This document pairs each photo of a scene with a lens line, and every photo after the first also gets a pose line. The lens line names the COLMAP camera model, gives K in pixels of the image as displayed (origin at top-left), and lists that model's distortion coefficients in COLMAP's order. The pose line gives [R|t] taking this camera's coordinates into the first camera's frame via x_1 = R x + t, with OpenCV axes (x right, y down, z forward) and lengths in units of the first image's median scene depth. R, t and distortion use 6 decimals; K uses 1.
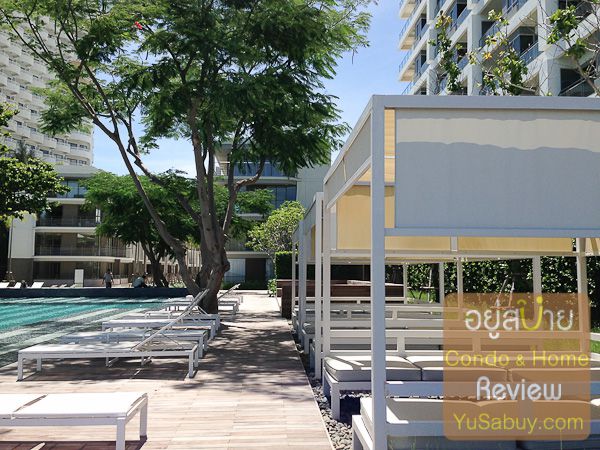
lens RADIAL K [[469.6, 0, 300.0], [0, 469.6, 225.0], [0, 0, 1]] dist [0.010148, -0.052436]
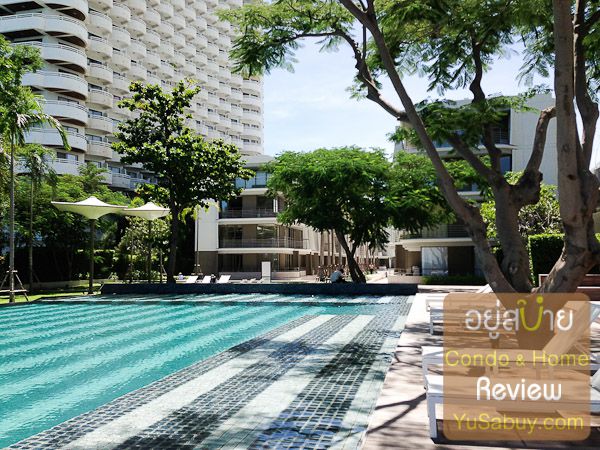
lens RADIAL K [[469.6, 0, 300.0], [0, 469.6, 225.0], [0, 0, 1]] dist [0.010148, -0.052436]
pose [[0.944858, -0.032273, -0.325886, -0.105563], [0.038281, 0.999194, 0.012039, 0.014748], [0.325235, -0.023850, 0.945332, 0.158425]]
